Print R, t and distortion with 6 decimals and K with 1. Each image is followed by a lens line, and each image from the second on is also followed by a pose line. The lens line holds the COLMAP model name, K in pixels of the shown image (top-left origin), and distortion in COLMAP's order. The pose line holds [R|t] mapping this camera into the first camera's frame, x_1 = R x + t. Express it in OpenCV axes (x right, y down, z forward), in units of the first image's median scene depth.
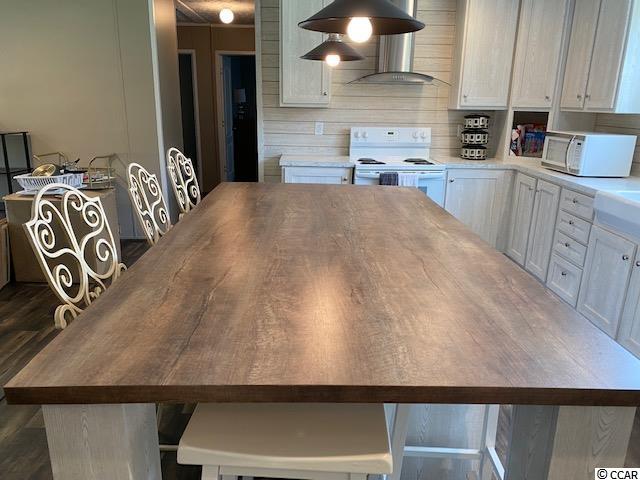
lens RADIAL K [[492.4, 0, 306.5], [0, 492.4, 248.2], [0, 0, 1]] dist [0.034932, -0.043073]
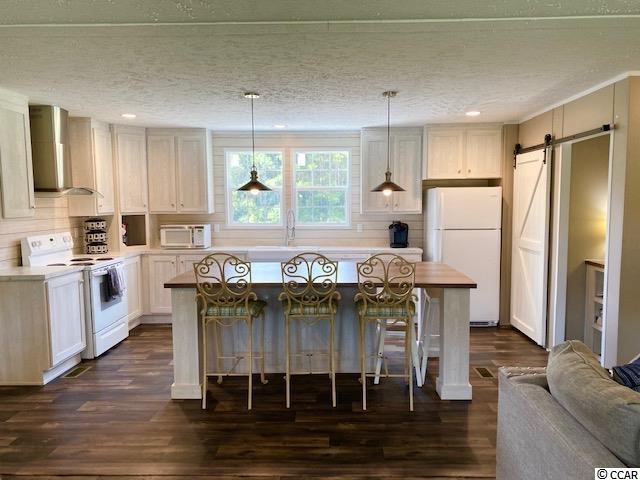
lens RADIAL K [[492.4, 0, 322.0], [0, 492.4, 240.3], [0, 0, 1]] dist [0.034932, -0.043073]
pose [[0.025464, -0.091971, 0.995436, -0.972769], [0.293015, 0.952710, 0.080528, -0.156271], [-0.955769, 0.289628, 0.051209, 0.406637]]
